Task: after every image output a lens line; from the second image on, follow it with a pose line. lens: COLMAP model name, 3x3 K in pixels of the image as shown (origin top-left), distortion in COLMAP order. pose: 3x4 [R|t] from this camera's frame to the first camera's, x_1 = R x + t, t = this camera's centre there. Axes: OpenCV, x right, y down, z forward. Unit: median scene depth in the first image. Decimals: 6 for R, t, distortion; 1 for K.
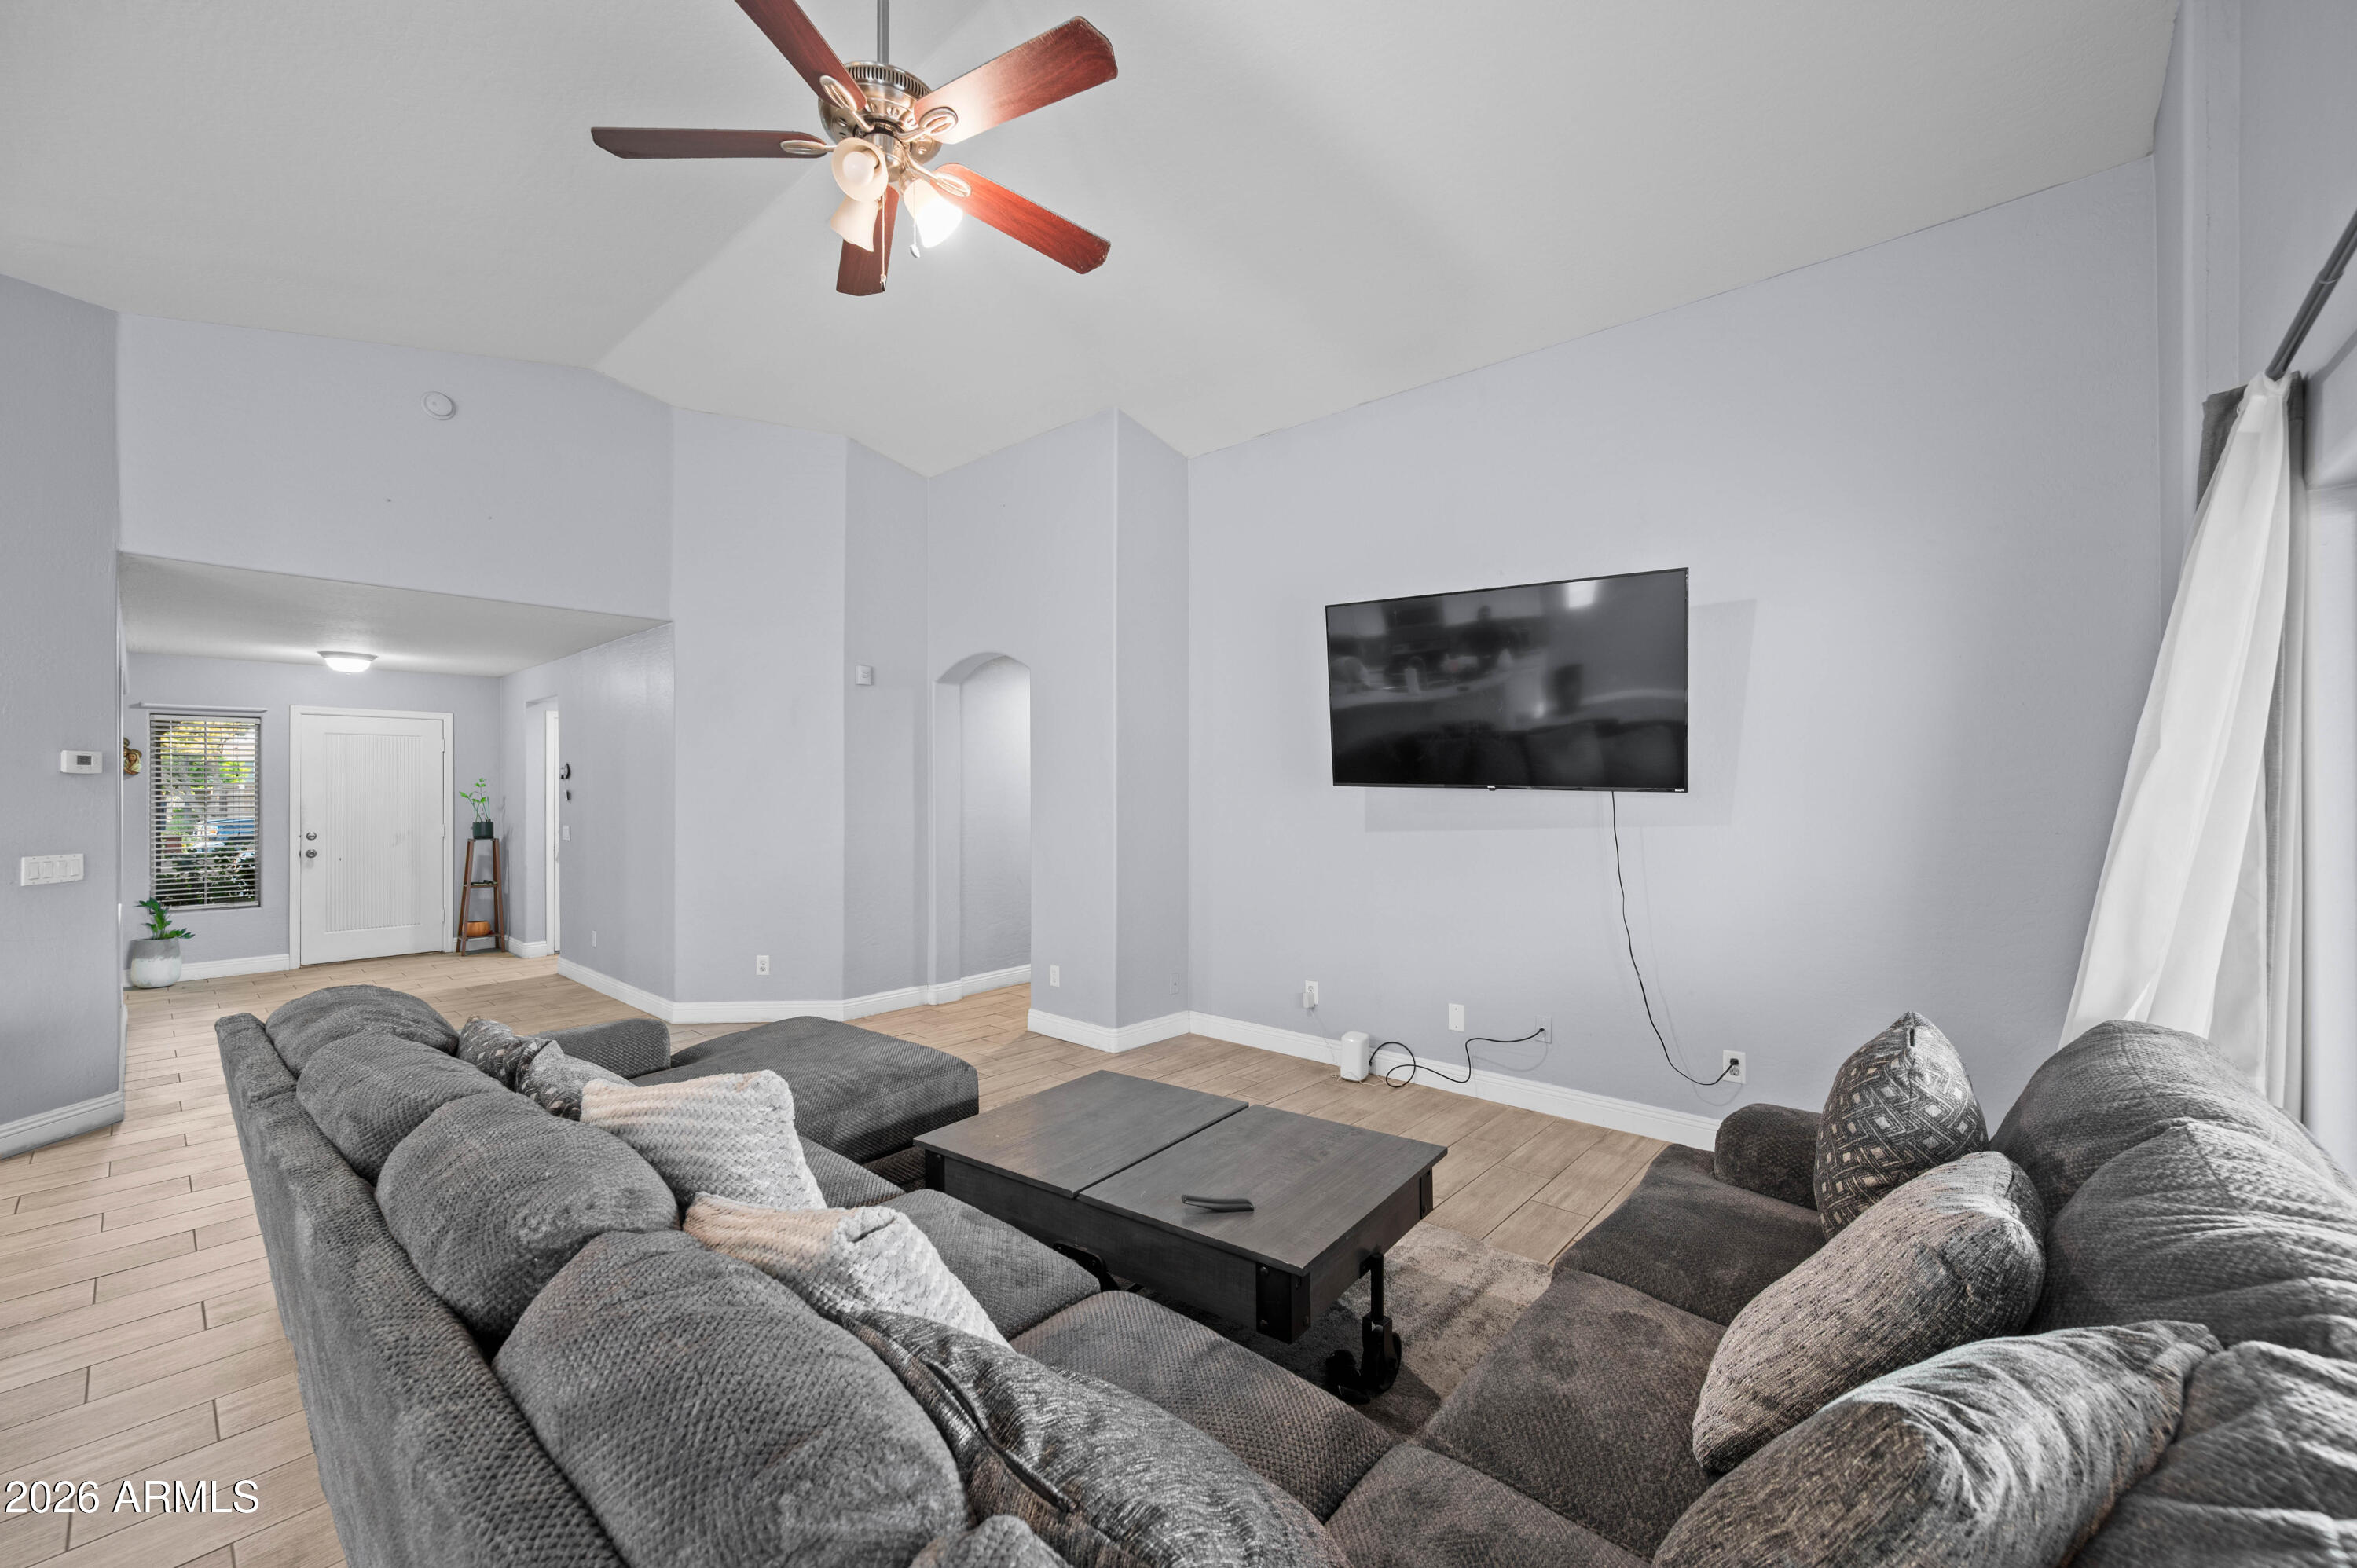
lens RADIAL K [[953.3, 0, 1163.6], [0, 953.3, 803.1], [0, 0, 1]] dist [0.004664, -0.001428]
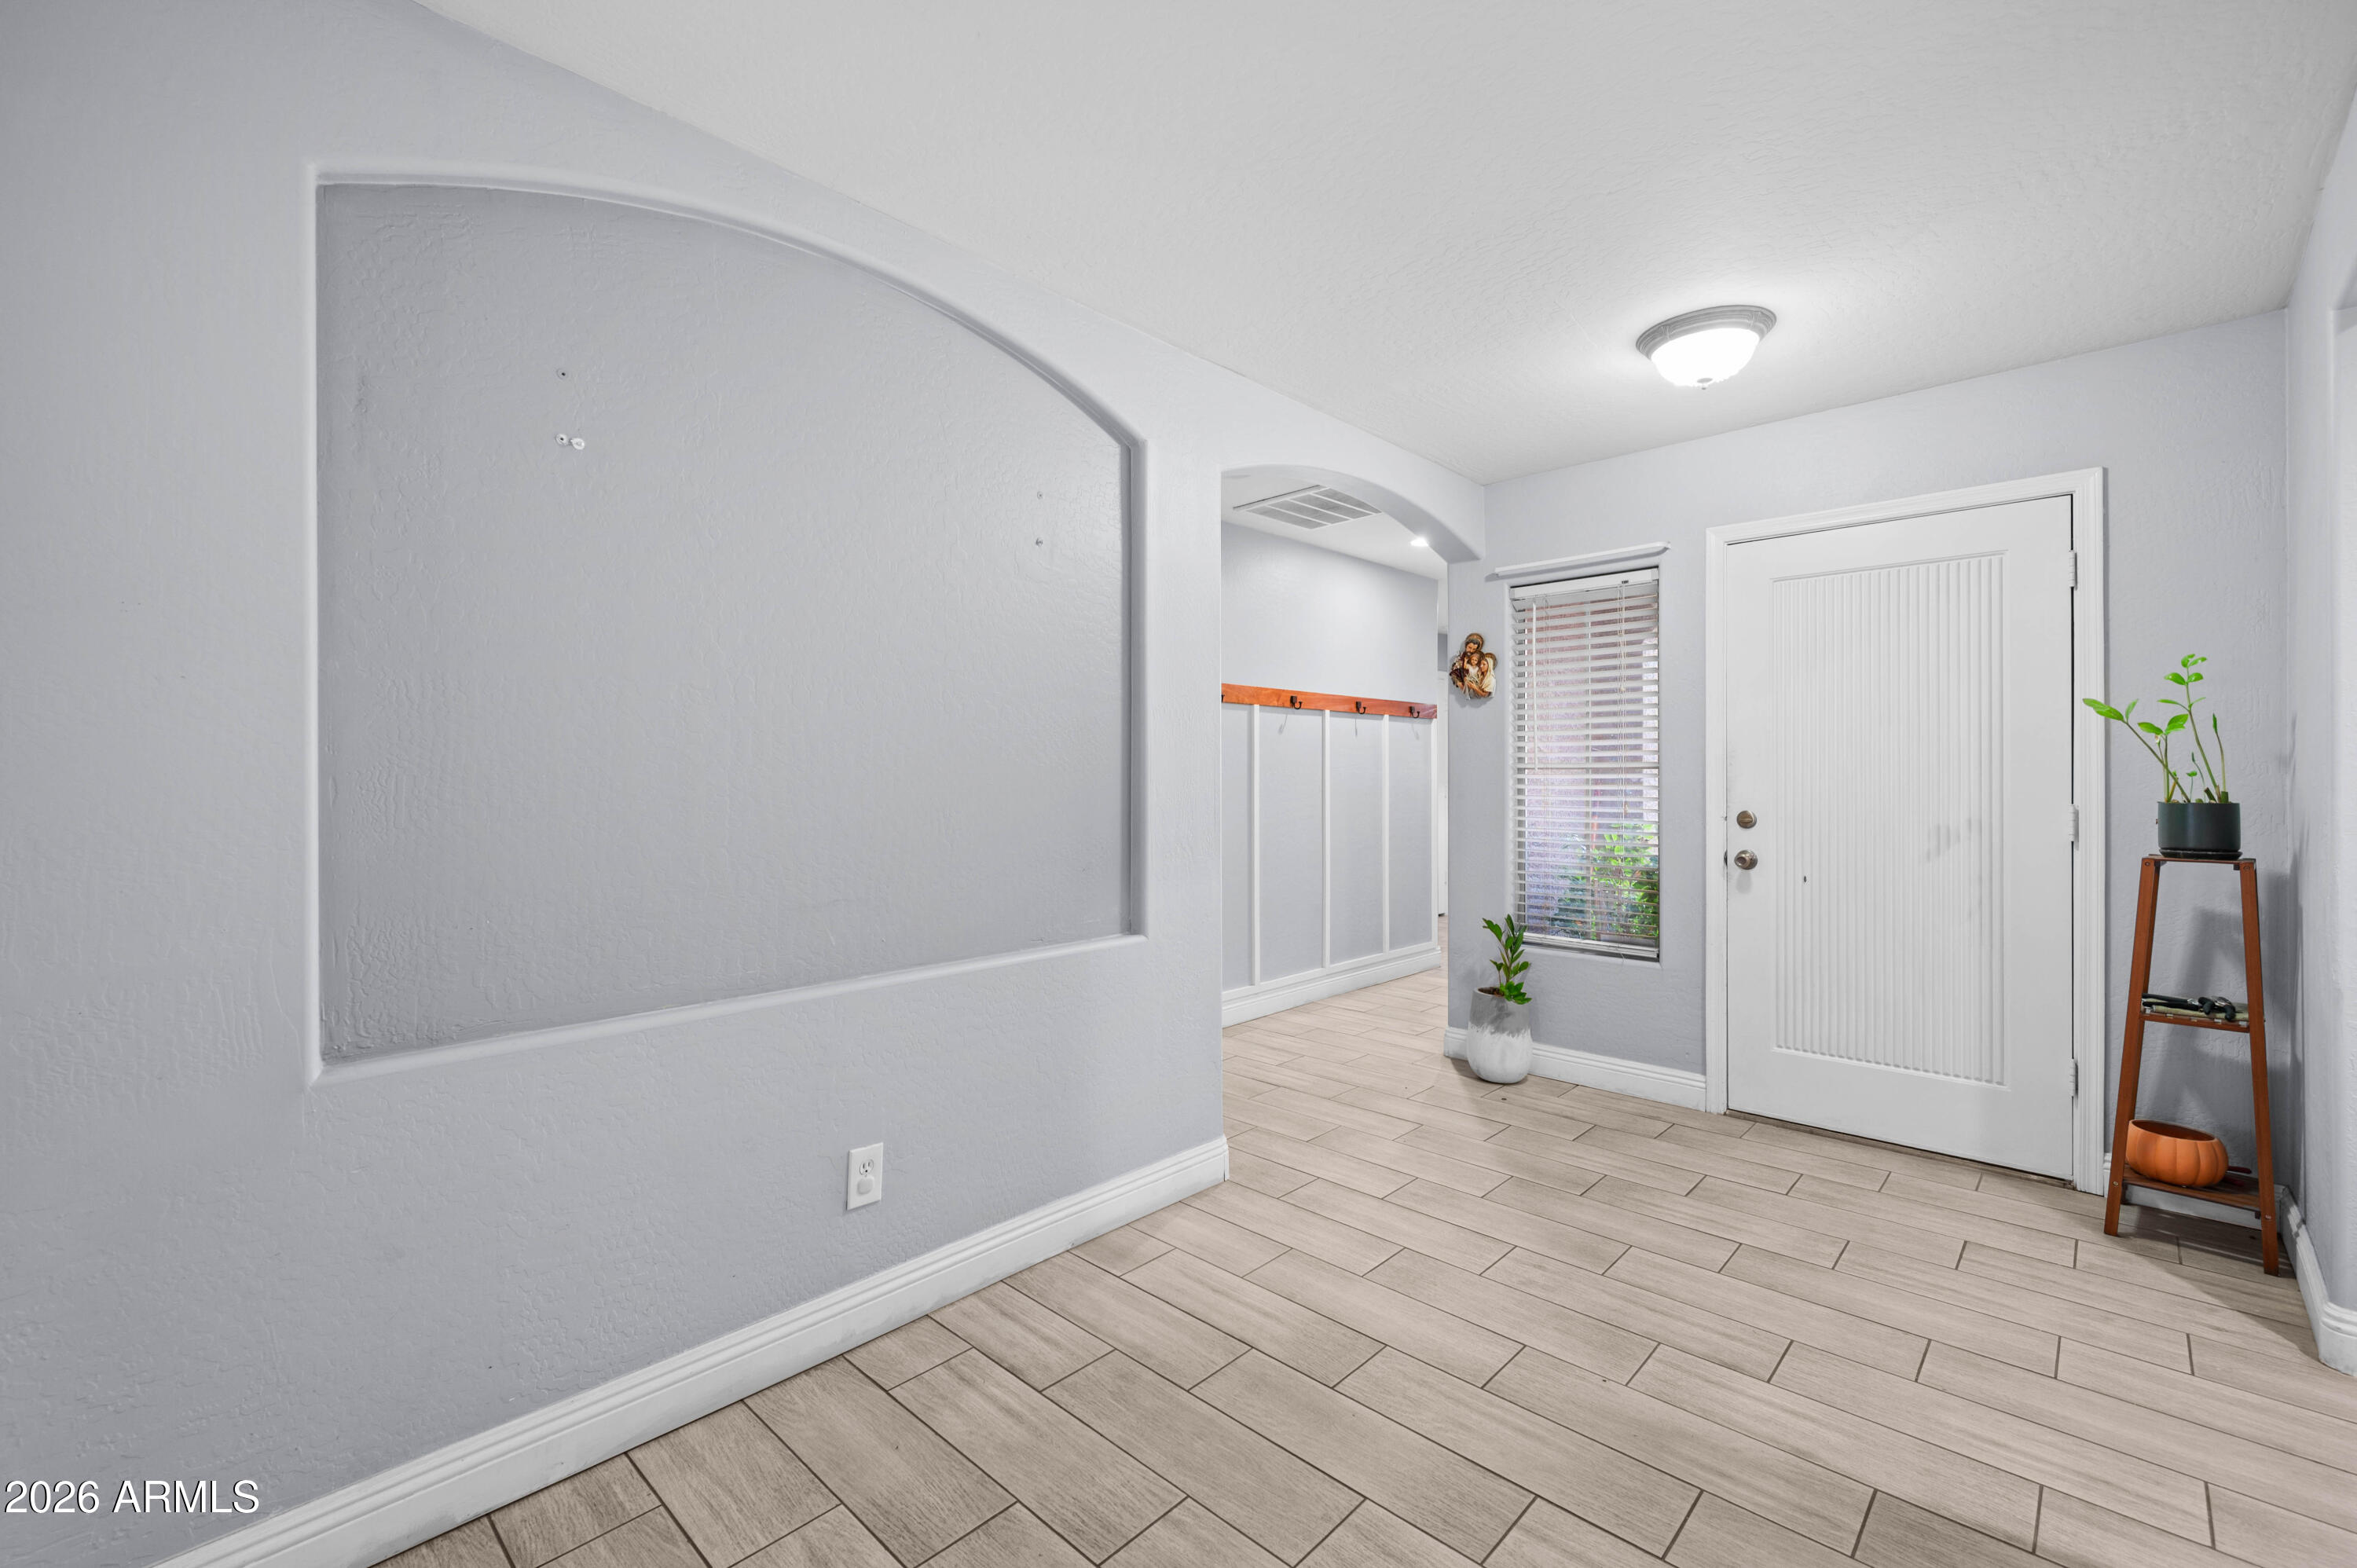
lens RADIAL K [[988.4, 0, 1169.0], [0, 988.4, 748.3], [0, 0, 1]] dist [-0.002121, 0.001019]
pose [[-0.016067, -0.012130, -0.999797, -0.409000], [-0.001784, 0.999925, -0.012103, 0.007415], [0.999869, 0.001589, -0.016088, 0.698537]]
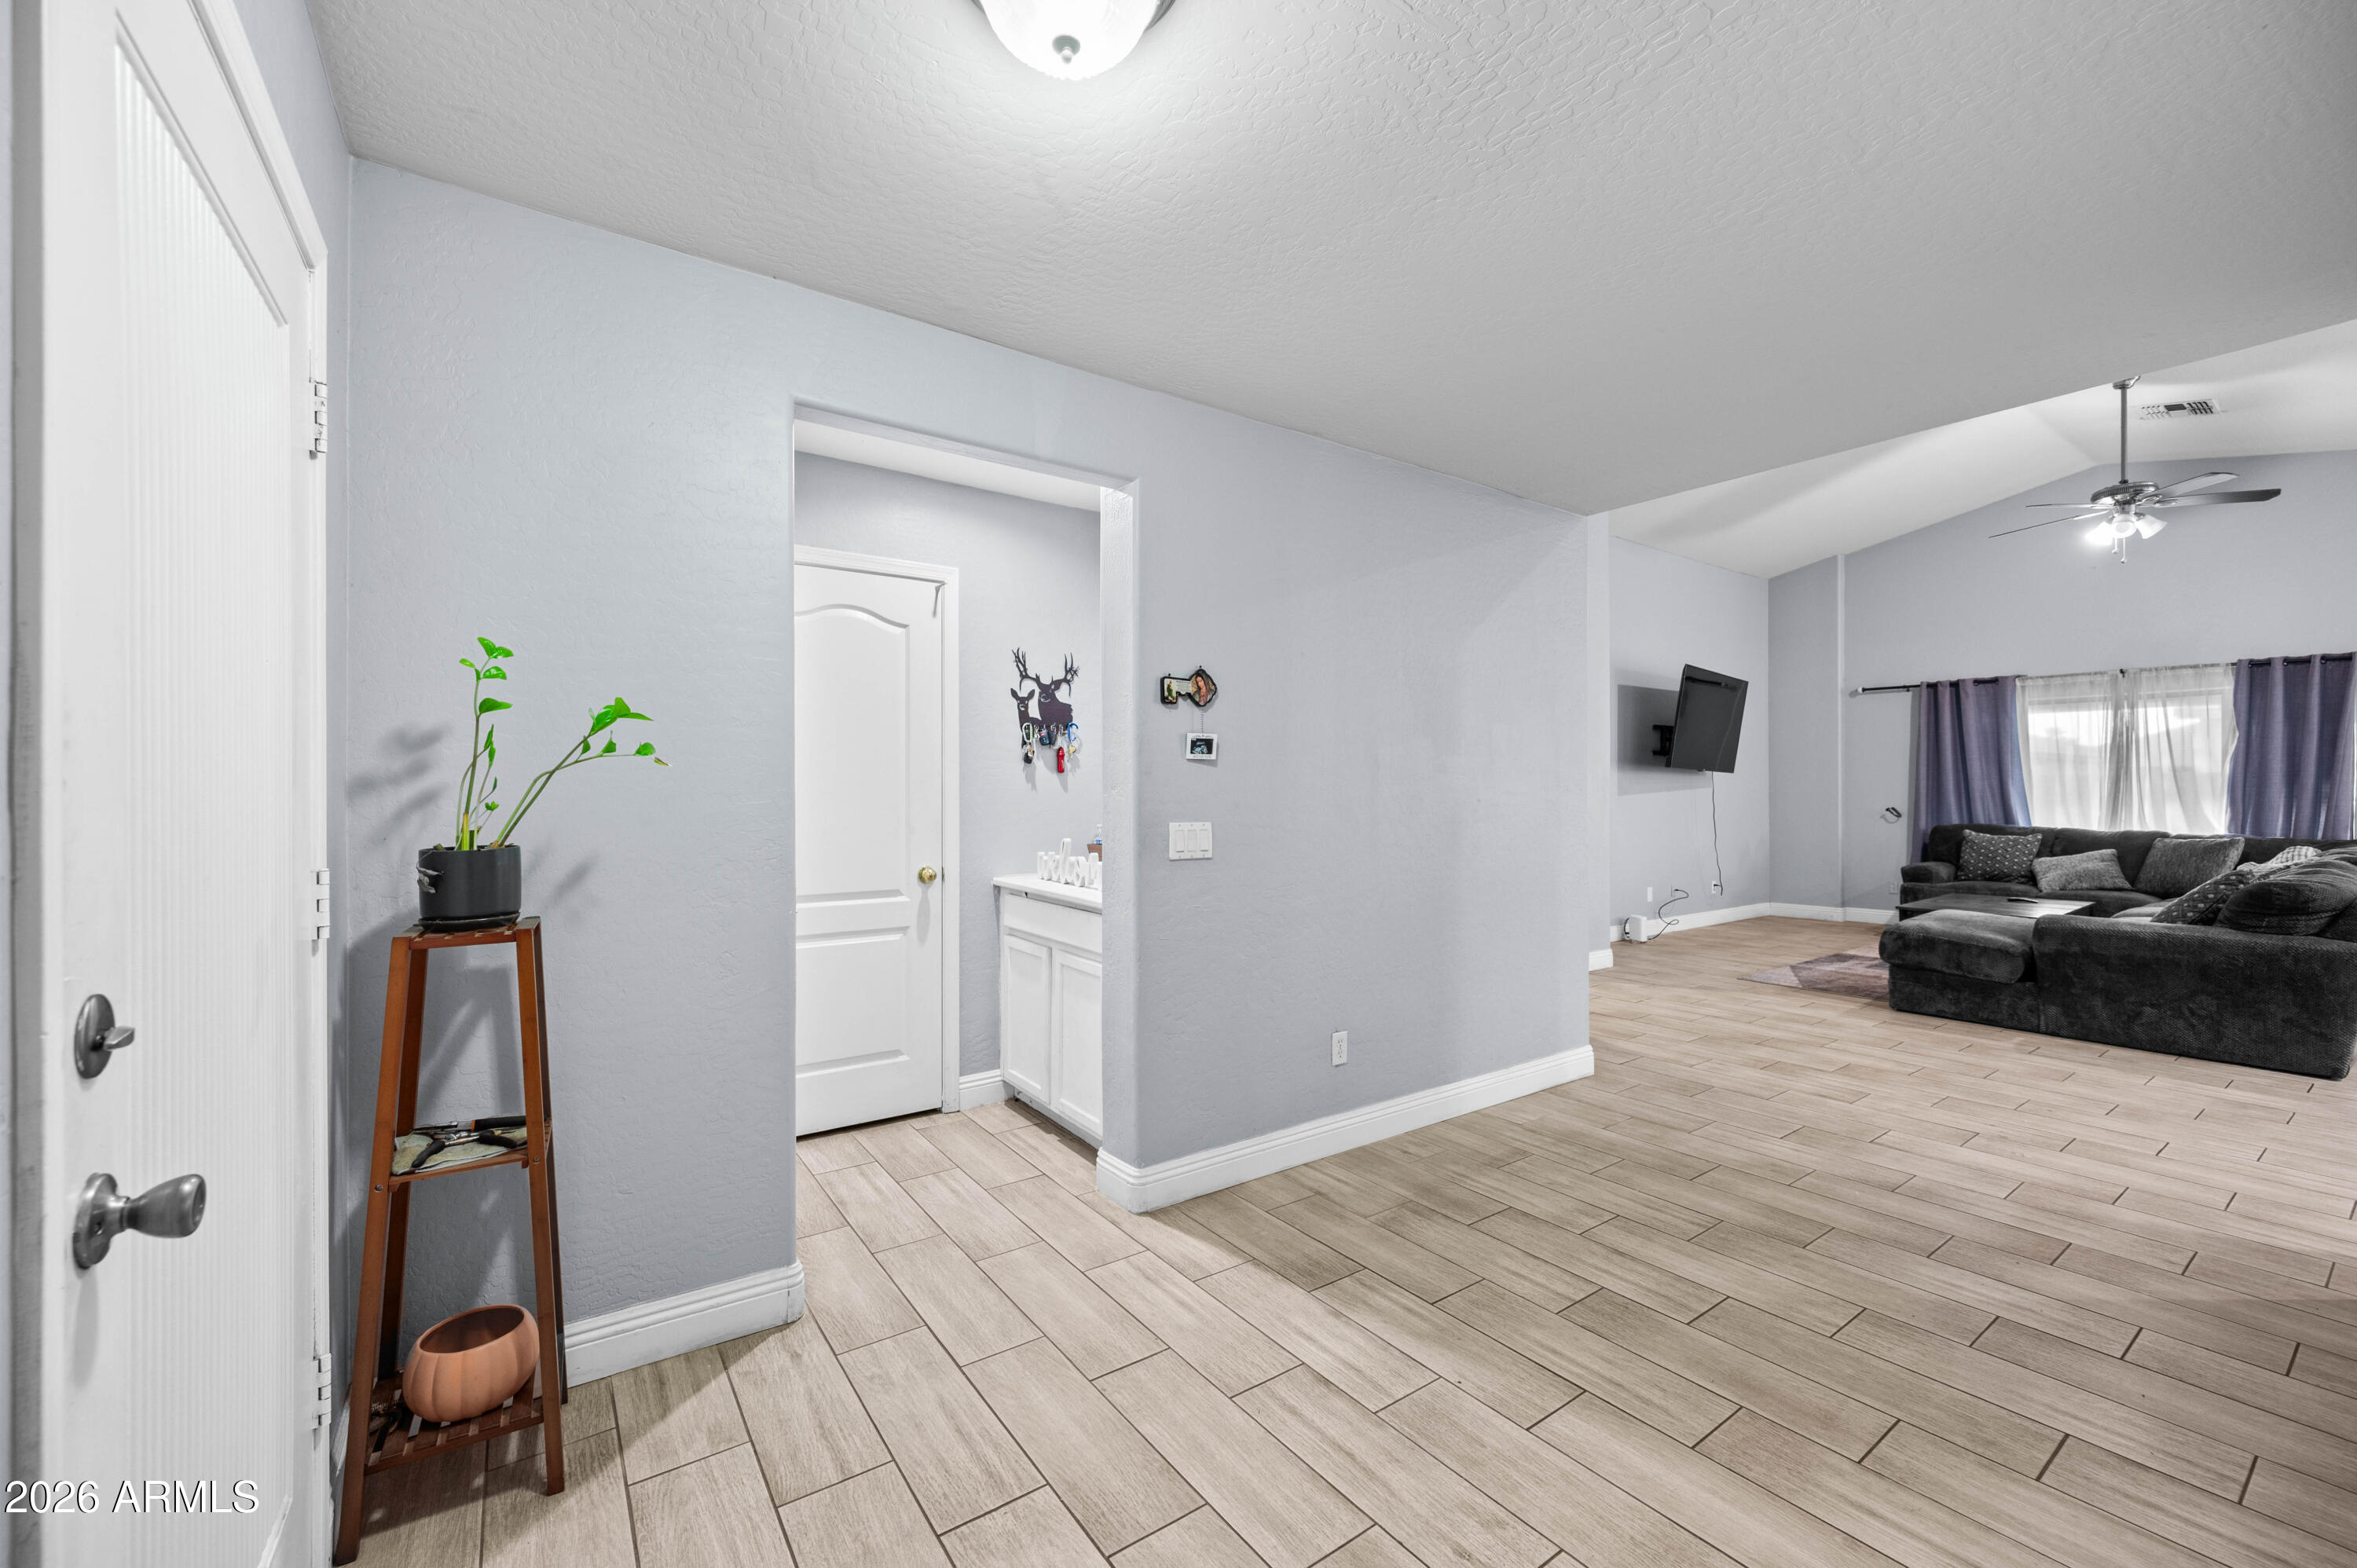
lens RADIAL K [[953.3, 0, 1165.8], [0, 953.3, 803.3], [0, 0, 1]] dist [0.004664, -0.001428]
pose [[0.210881, 0.000402, 0.977512, -0.913121], [0.000882, 0.999999, -0.000602, 0.010437], [-0.977511, 0.000989, 0.210880, 0.824129]]
